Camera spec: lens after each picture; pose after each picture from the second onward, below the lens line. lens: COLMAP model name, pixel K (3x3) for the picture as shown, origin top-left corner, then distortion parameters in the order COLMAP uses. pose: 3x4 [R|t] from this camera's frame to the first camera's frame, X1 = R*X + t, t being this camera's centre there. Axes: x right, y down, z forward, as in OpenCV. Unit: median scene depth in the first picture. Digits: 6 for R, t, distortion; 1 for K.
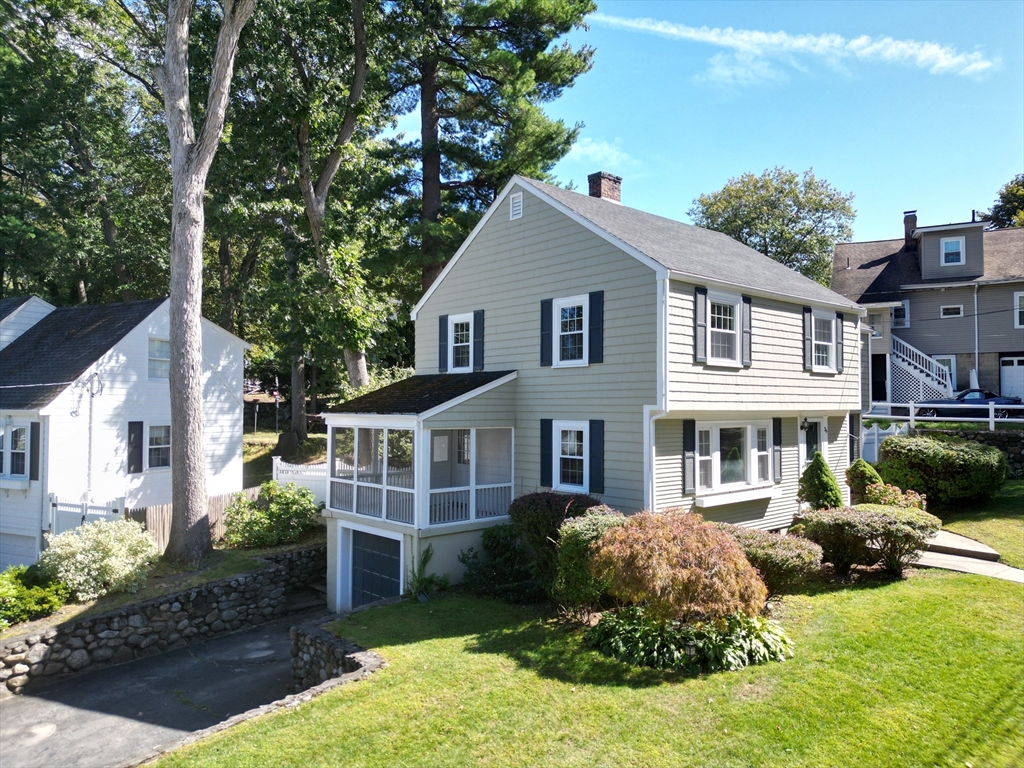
lens RADIAL K [[721.6, 0, 521.3], [0, 721.6, 382.9], [0, 0, 1]] dist [0.041342, -0.003379]
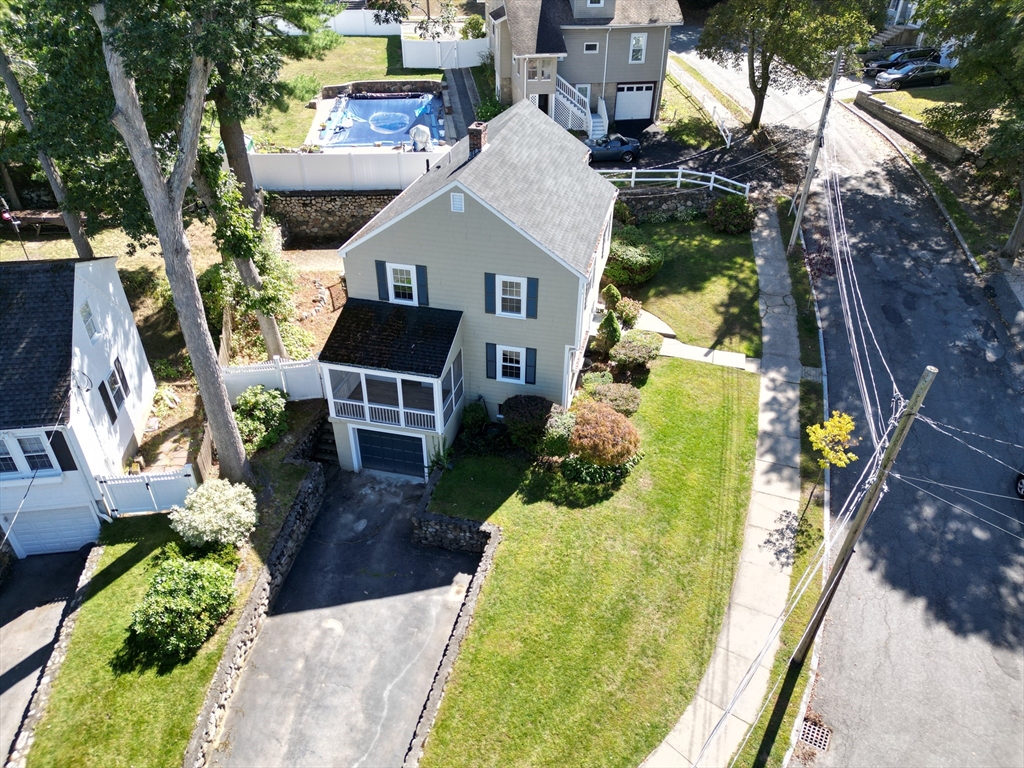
lens RADIAL K [[721.6, 0, 521.3], [0, 721.6, 382.9], [0, 0, 1]] dist [0.041342, -0.003379]
pose [[0.819173, -0.308937, 0.483233, -0.705219], [-0.032917, 0.815822, 0.577366, -0.798034], [-0.572602, -0.488869, 0.658130, -0.126514]]
